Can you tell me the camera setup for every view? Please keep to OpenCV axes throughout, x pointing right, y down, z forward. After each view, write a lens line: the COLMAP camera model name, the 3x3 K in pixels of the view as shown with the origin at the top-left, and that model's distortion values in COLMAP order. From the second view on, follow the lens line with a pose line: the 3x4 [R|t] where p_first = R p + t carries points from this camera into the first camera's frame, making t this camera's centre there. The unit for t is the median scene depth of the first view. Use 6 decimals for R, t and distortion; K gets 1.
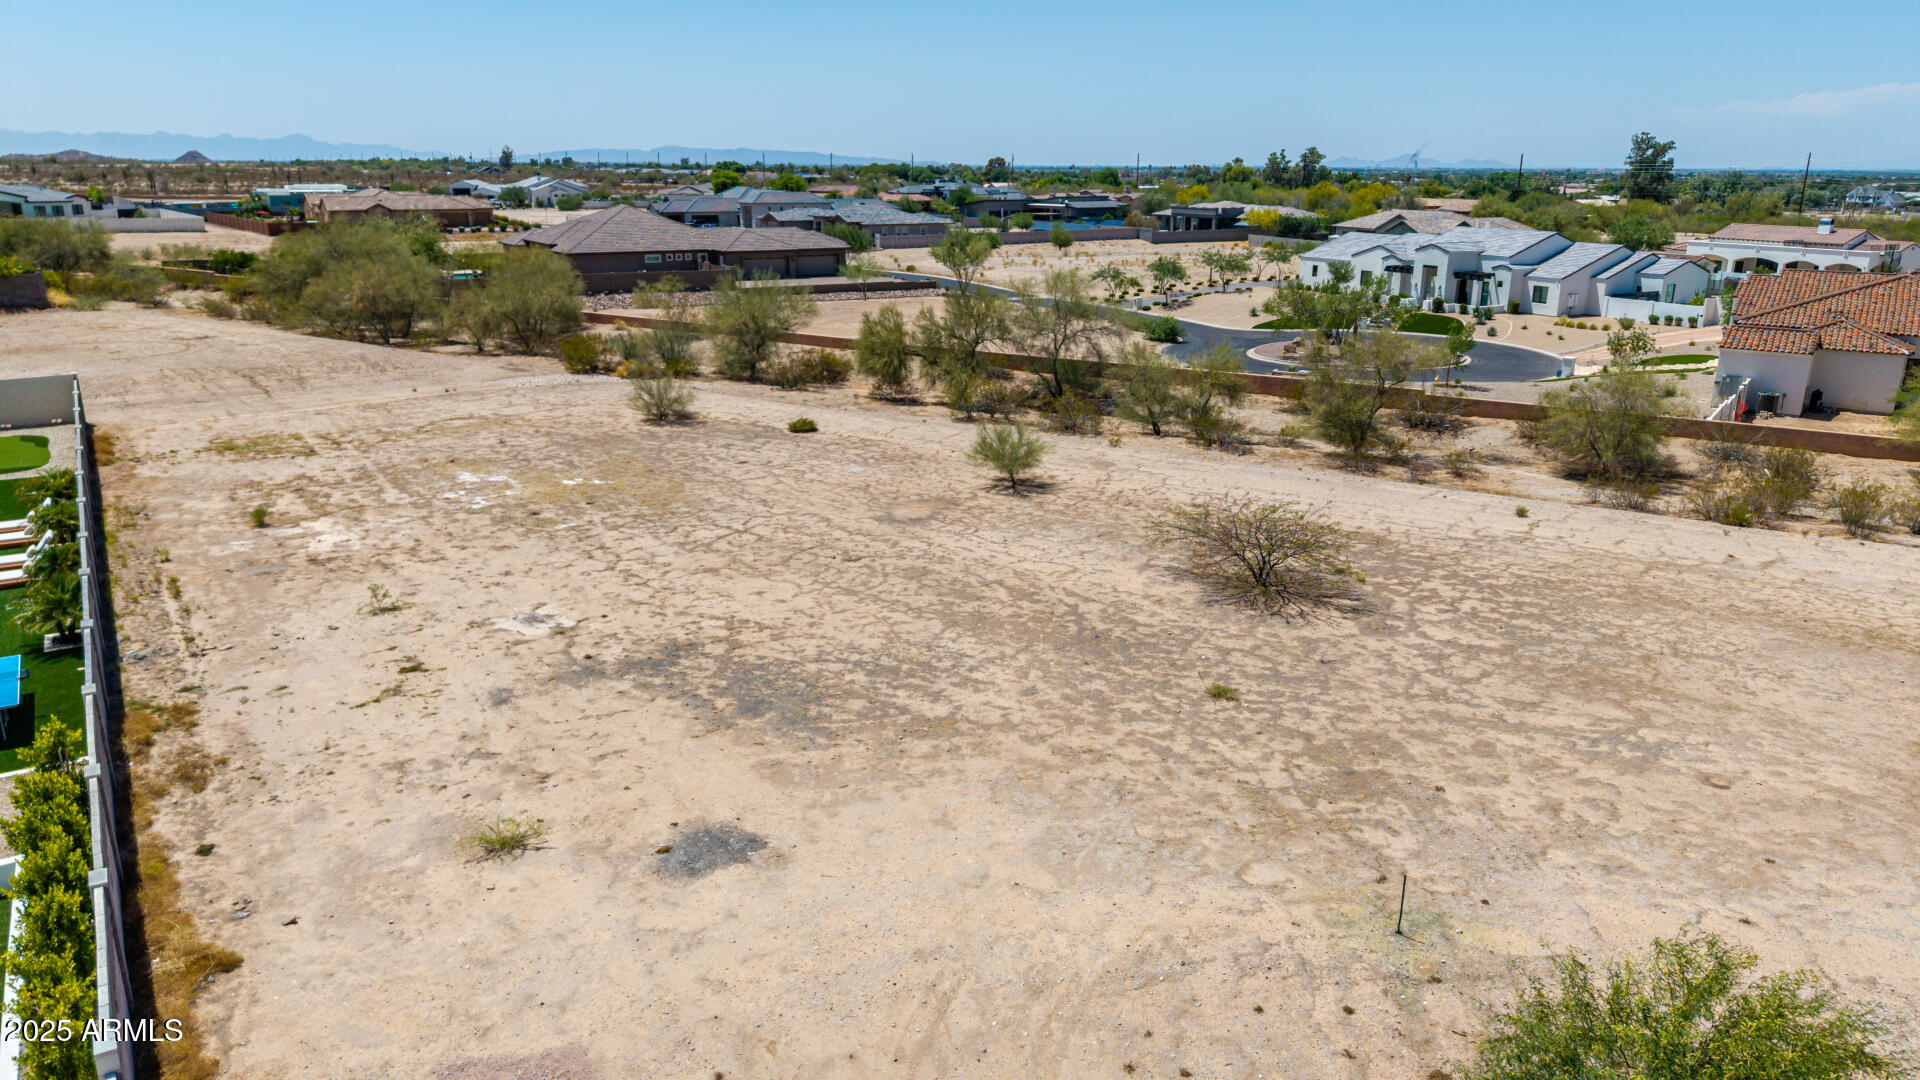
lens RADIAL K [[1279.5, 0, 960.0], [0, 1279.5, 540.0], [0, 0, 1]] dist [0.048417, -0.059736]
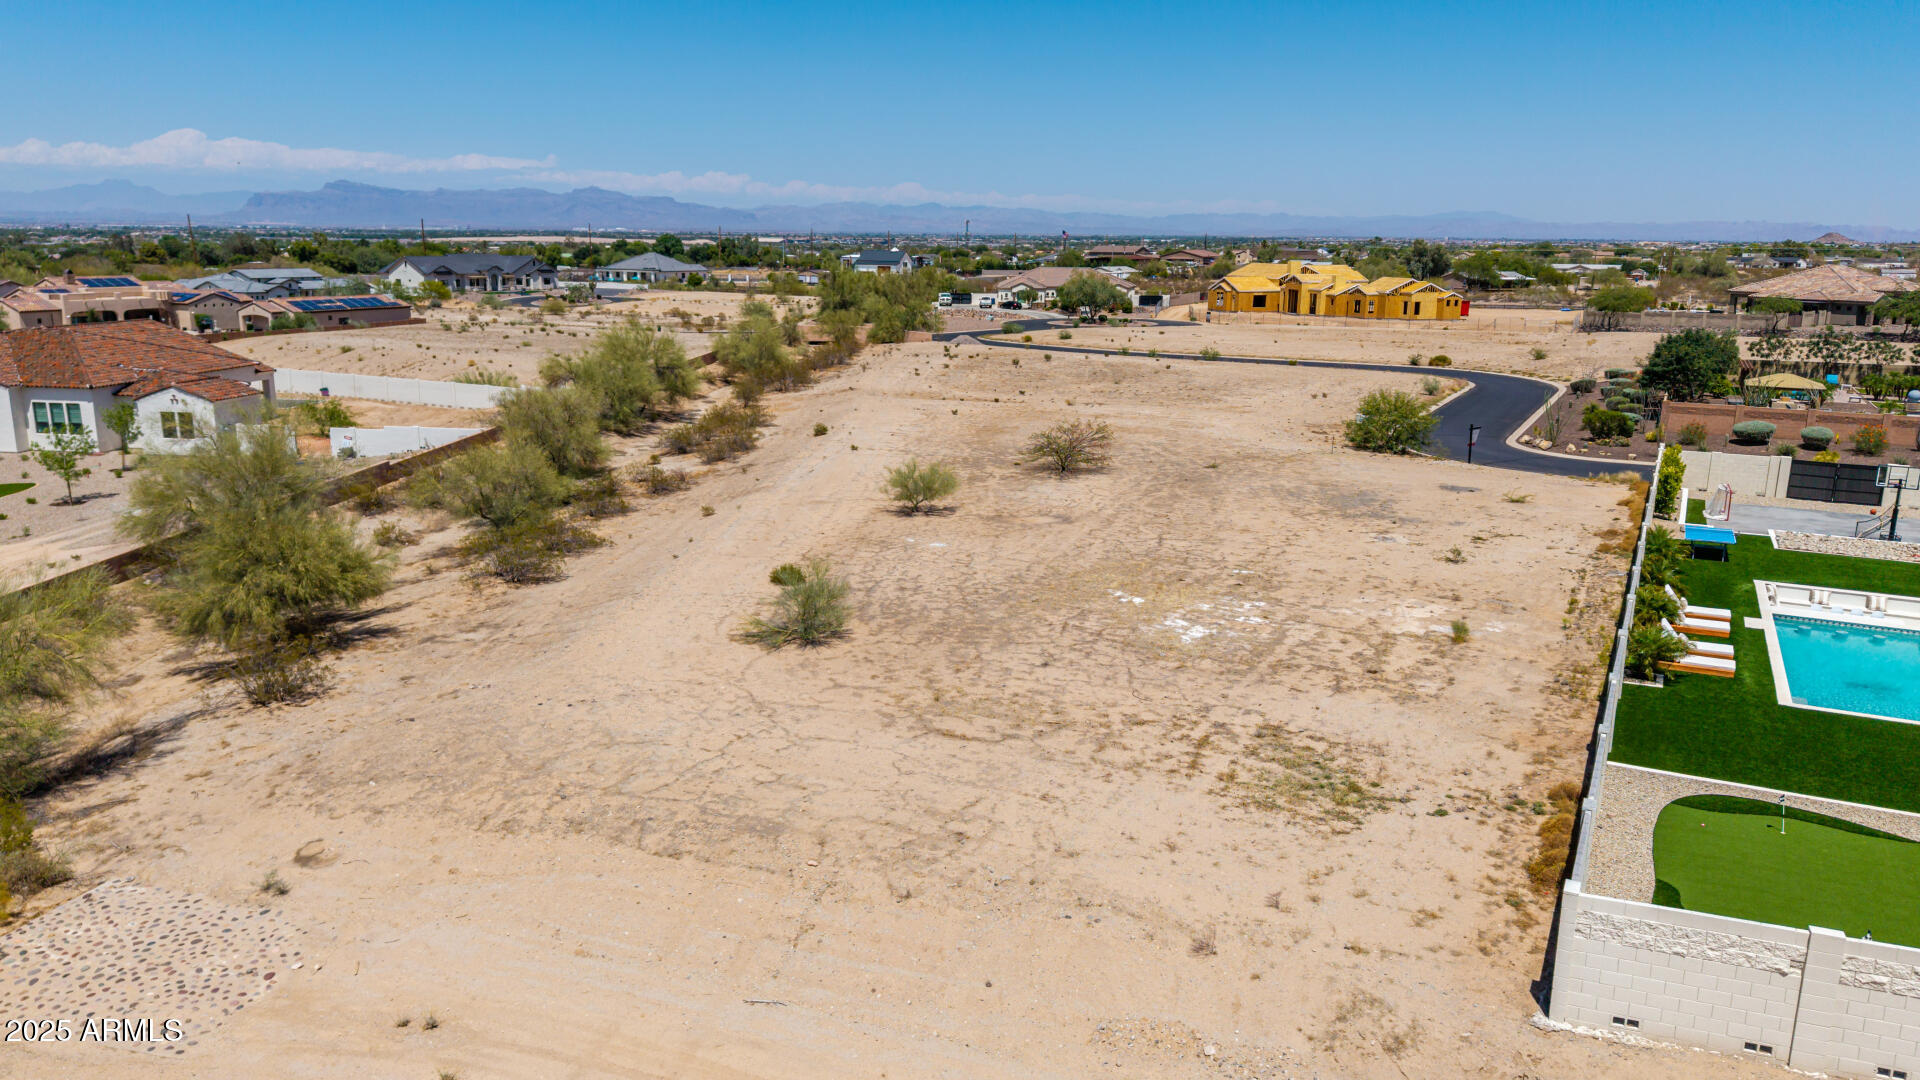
lens RADIAL K [[1340.3, 0, 960.0], [0, 1340.3, 540.0], [0, 0, 1]] dist [0.077164, -0.127163]
pose [[-0.475545, -0.206508, 0.855109, -0.893907], [0.236877, 0.906092, 0.350552, -0.381288], [-0.847199, 0.369258, -0.381970, 1.237660]]
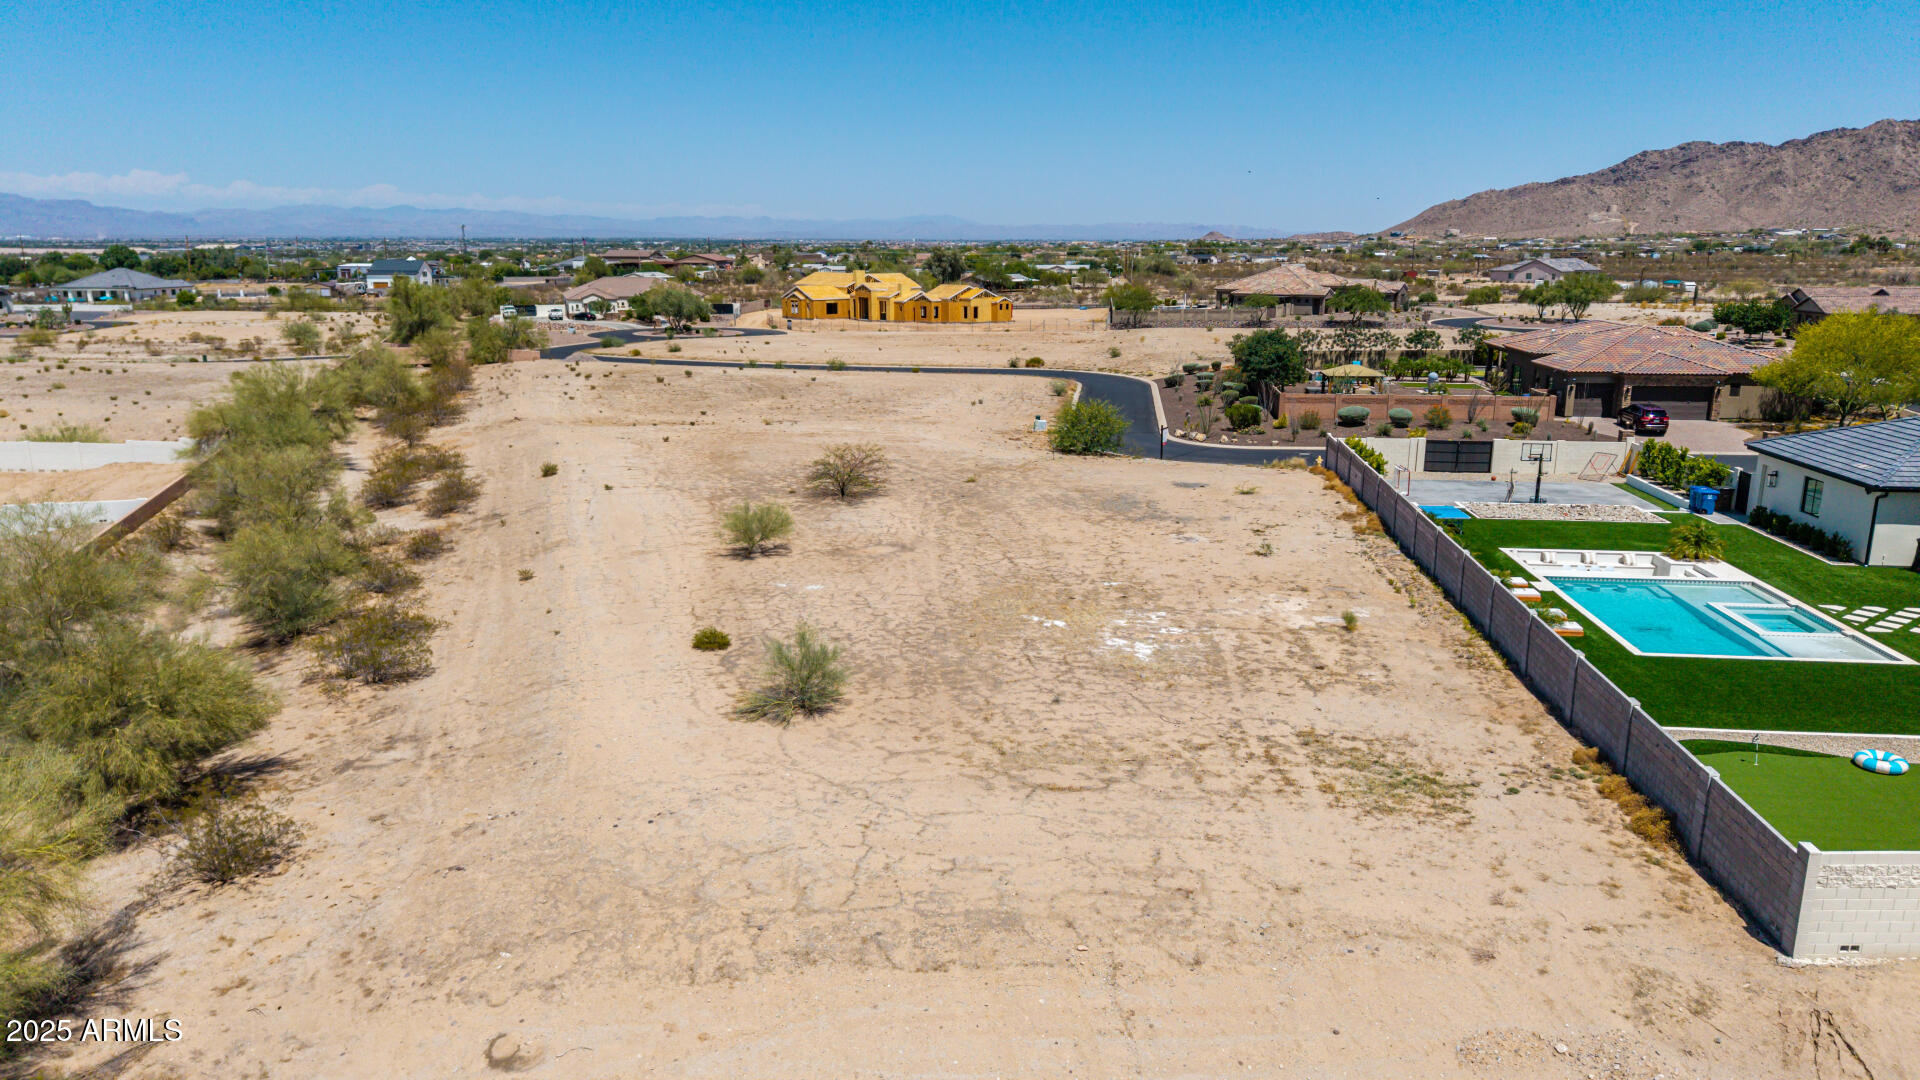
lens RADIAL K [[1279.5, 0, 960.0], [0, 1279.5, 540.0], [0, 0, 1]] dist [0.048417, -0.059736]
pose [[-0.764620, -0.153789, 0.625863, -0.714711], [0.178101, 0.882873, 0.434529, -0.452885], [-0.619383, 0.443716, -0.647673, 1.396207]]
